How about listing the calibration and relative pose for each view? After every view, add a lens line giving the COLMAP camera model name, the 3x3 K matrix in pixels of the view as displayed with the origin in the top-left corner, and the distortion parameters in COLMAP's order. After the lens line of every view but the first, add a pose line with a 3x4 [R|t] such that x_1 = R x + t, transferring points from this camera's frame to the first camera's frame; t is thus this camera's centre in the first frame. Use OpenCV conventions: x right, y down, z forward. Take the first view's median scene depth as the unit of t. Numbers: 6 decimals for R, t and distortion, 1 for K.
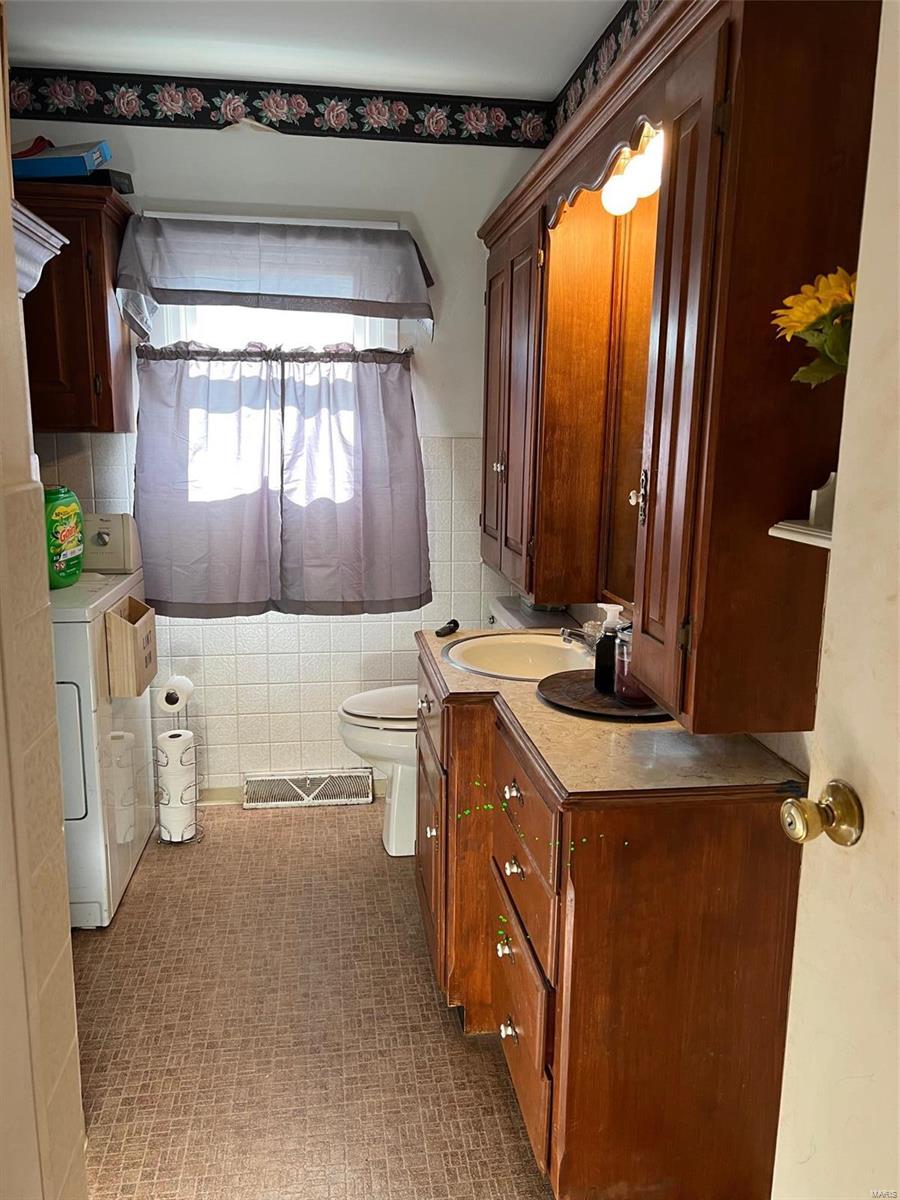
lens RADIAL K [[901.4, 0, 450.2], [0, 901.4, 590.8], [0, 0, 1]] dist [0.080309, -0.105978]
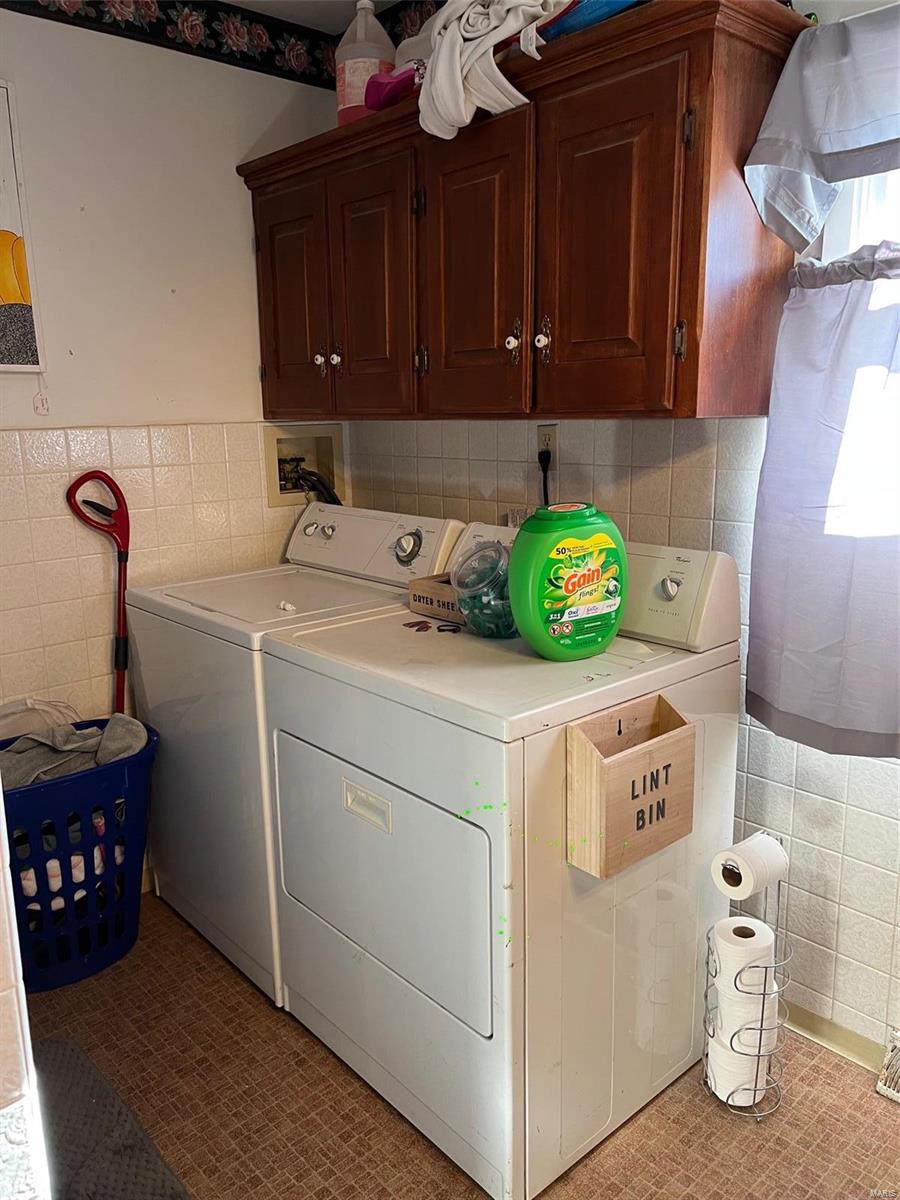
lens RADIAL K [[901.4, 0, 450.2], [0, 901.4, 590.8], [0, 0, 1]] dist [0.080309, -0.105978]
pose [[0.563919, 0.154154, -0.811315, 0.037799], [-0.130975, 0.986684, 0.096439, -0.095466], [0.815378, 0.051878, 0.576600, 0.513113]]
